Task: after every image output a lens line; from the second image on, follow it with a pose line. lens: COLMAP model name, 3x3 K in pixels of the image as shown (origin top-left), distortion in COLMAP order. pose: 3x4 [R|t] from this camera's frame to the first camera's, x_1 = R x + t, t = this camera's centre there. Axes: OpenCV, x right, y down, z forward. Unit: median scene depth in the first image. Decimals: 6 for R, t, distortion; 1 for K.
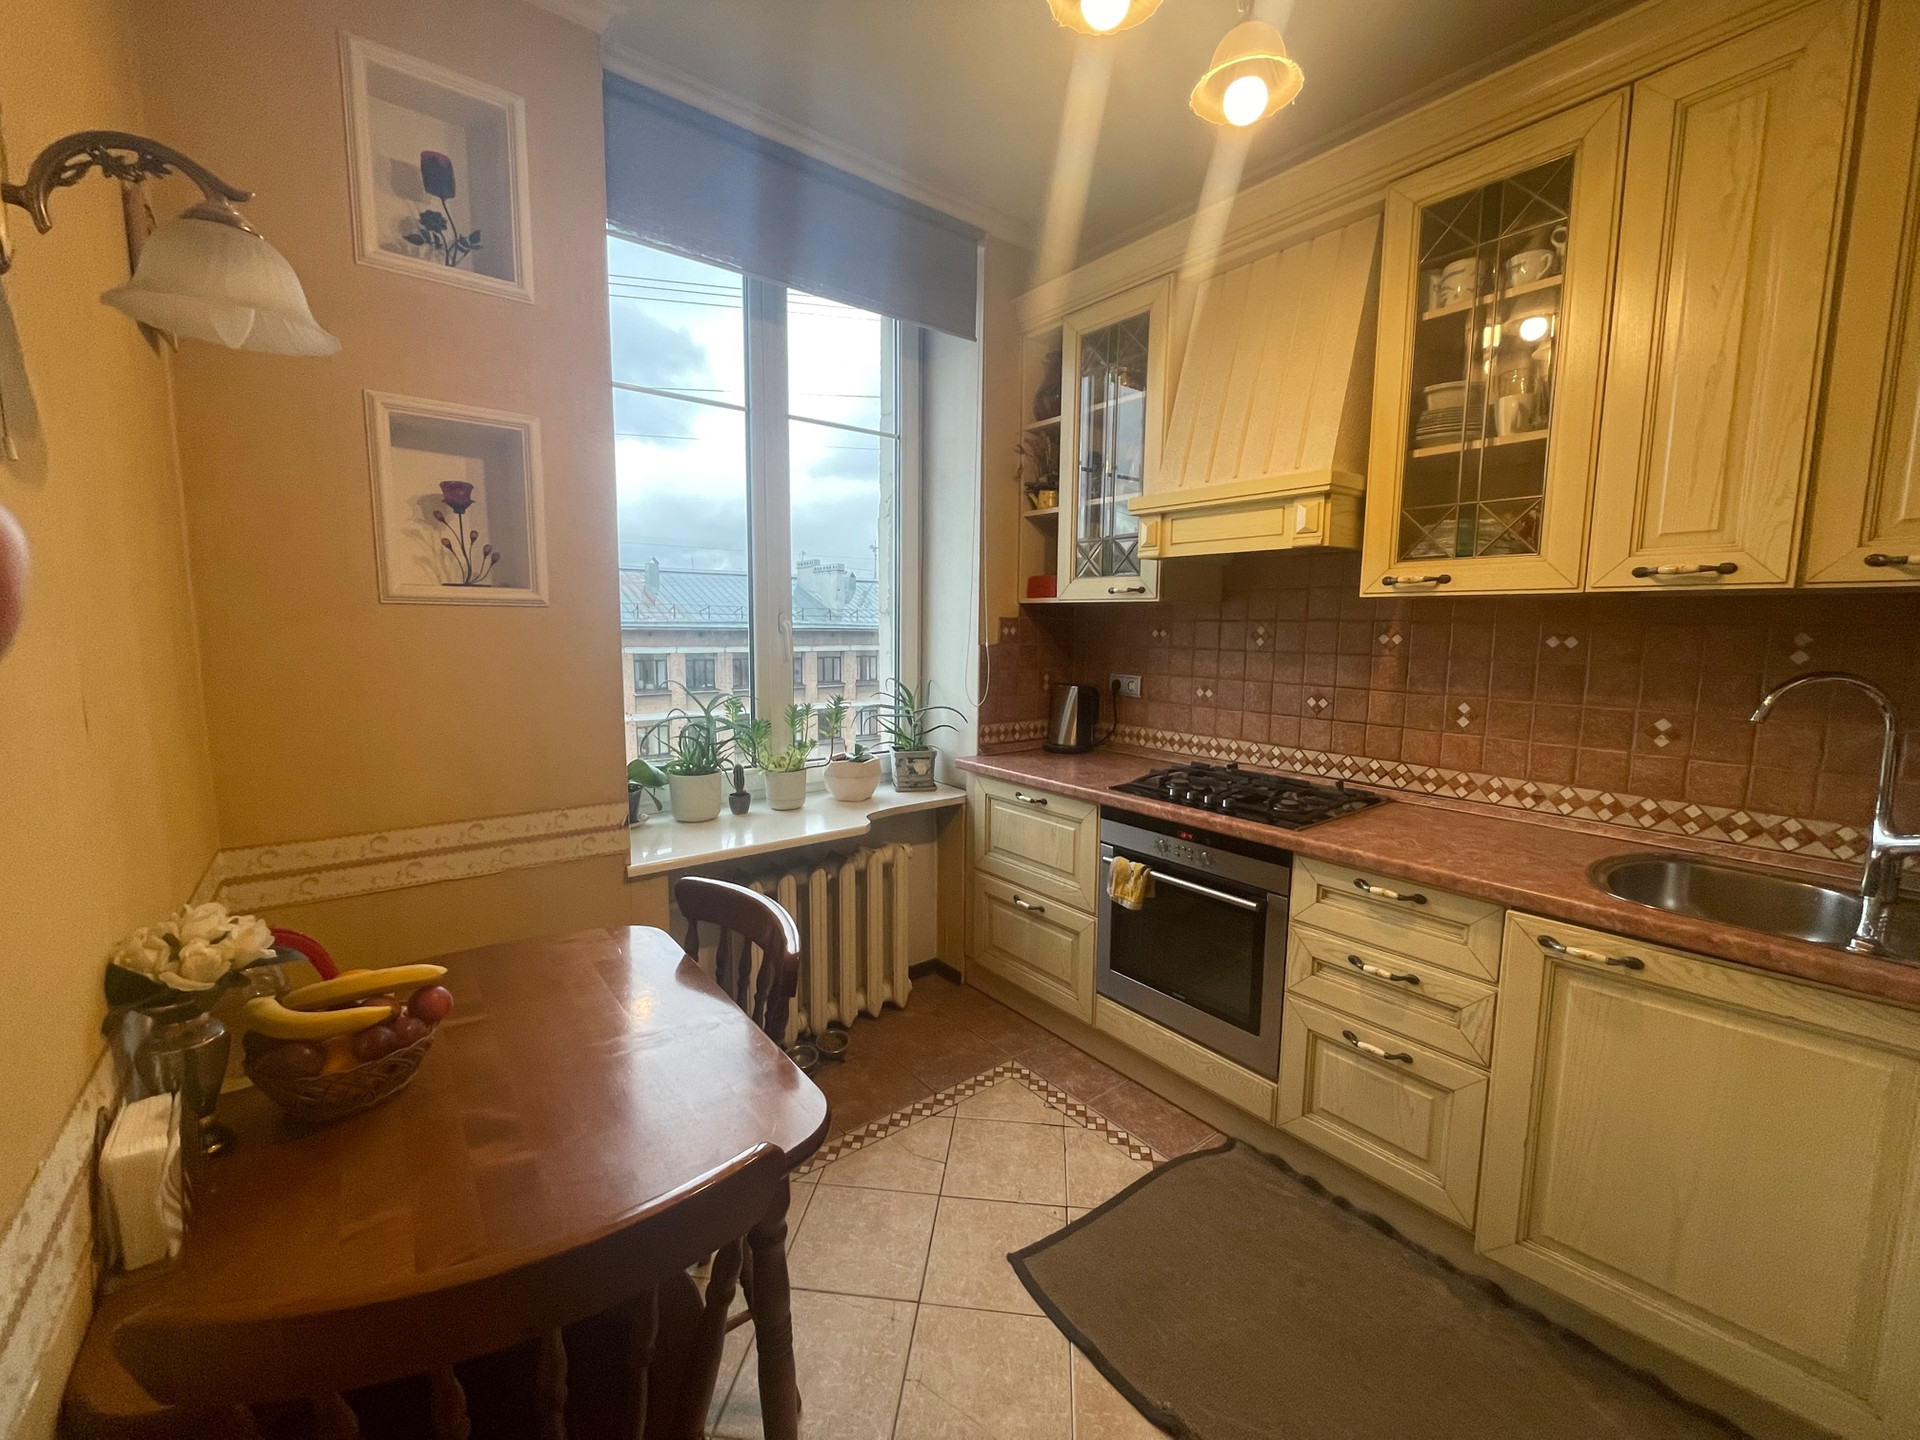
lens RADIAL K [[775.6, 0, 962.6], [0, 775.6, 716.3], [0, 0, 1]] dist [-0.003224, -0.000561]
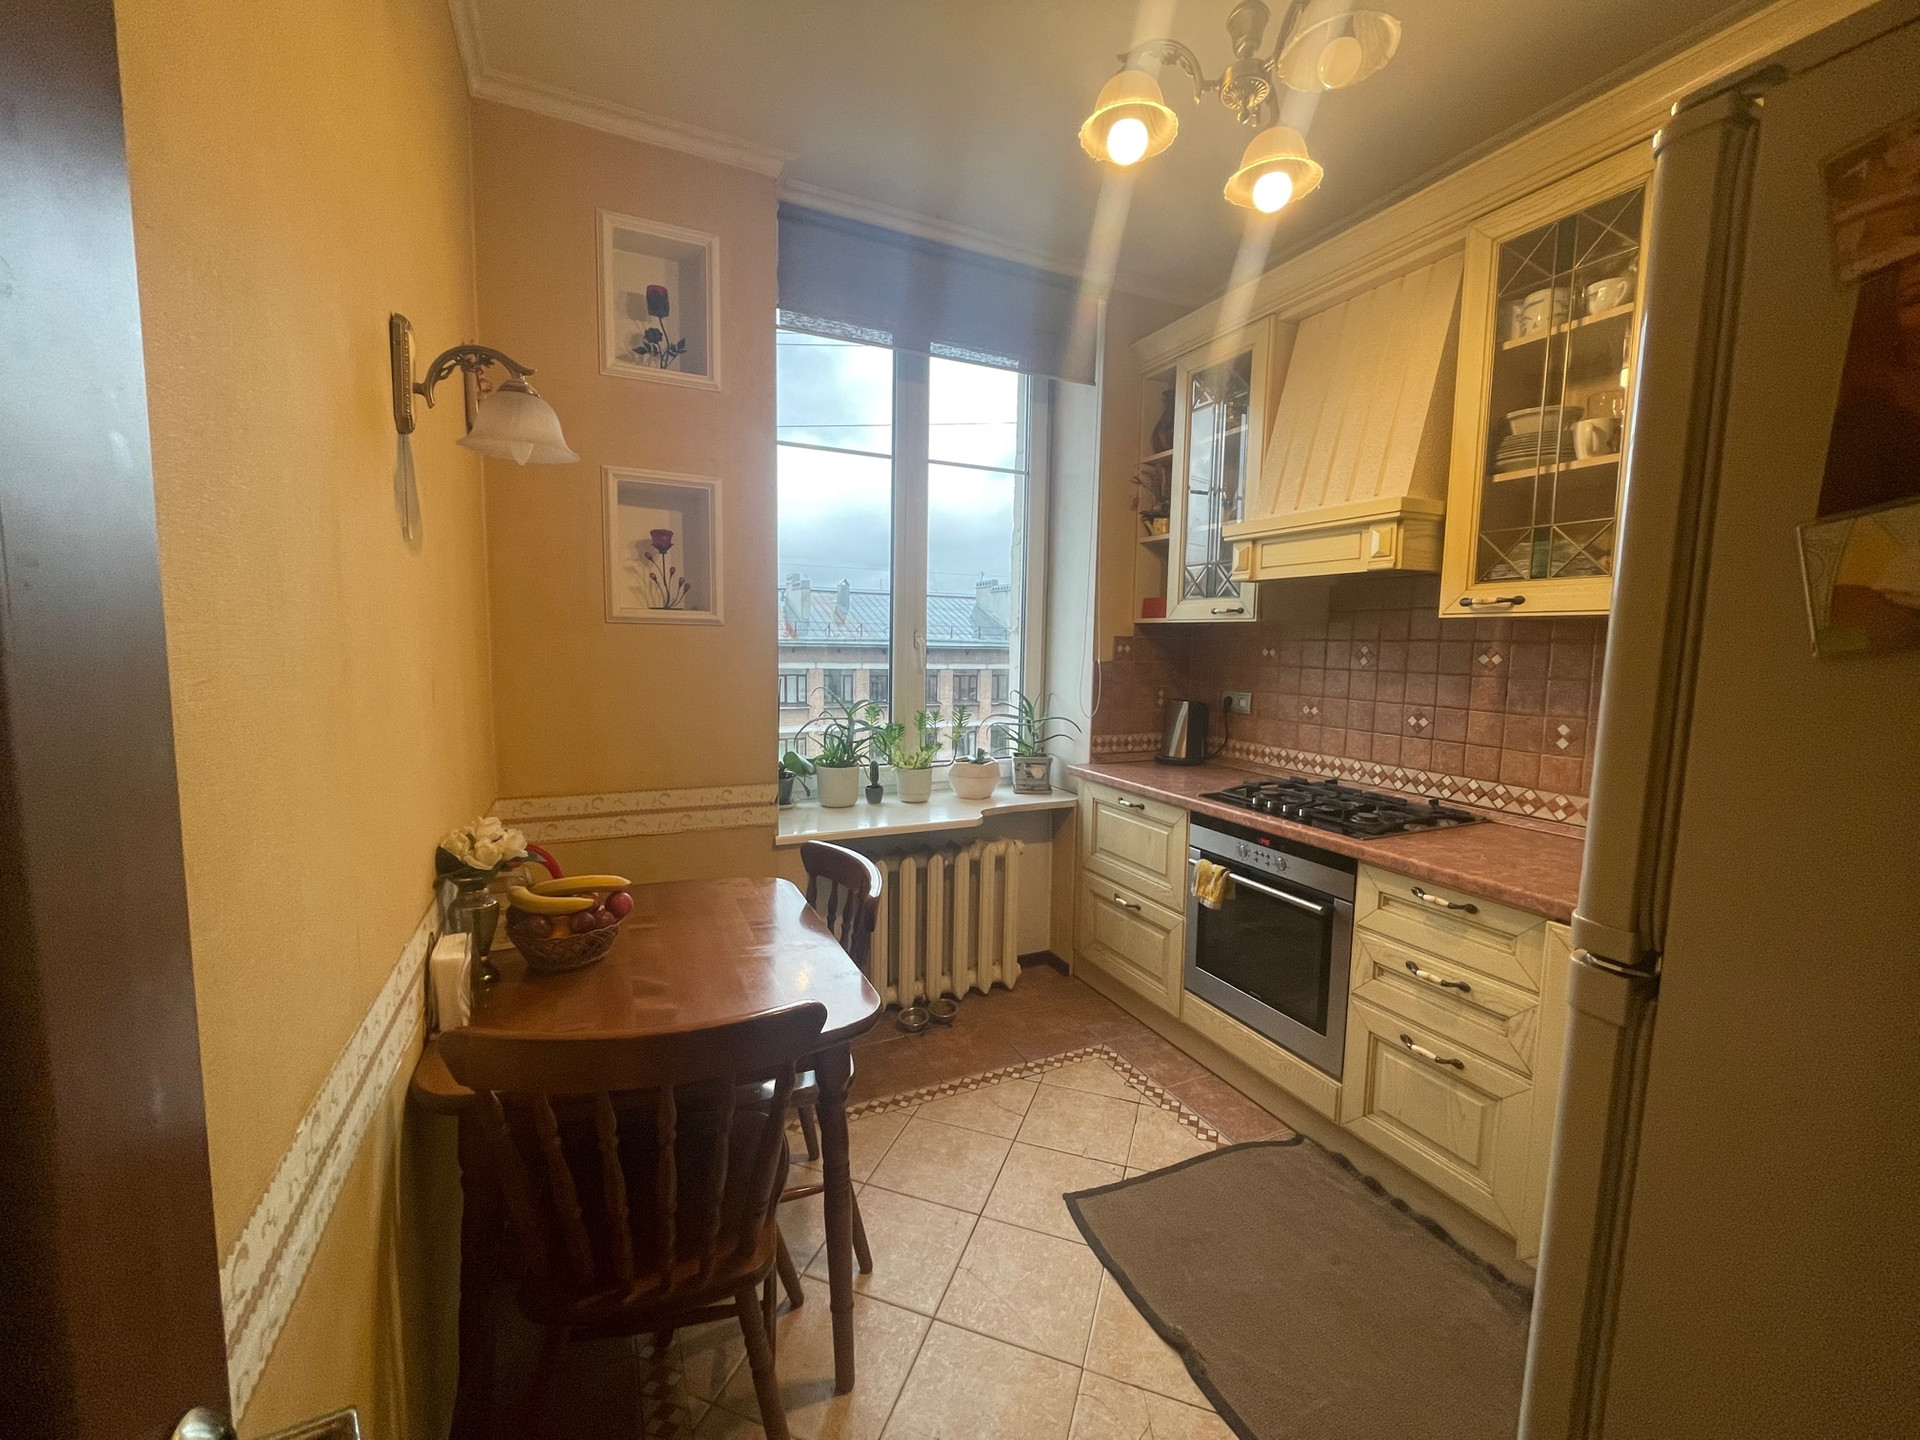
lens RADIAL K [[775.6, 0, 964.0], [0, 775.6, 716.9], [0, 0, 1]] dist [-0.003224, -0.000561]
pose [[0.974940, 0.028063, -0.220690, 0.133697], [-0.033317, 0.999242, -0.020116, 0.020936], [0.219958, 0.026965, 0.975136, -0.146786]]
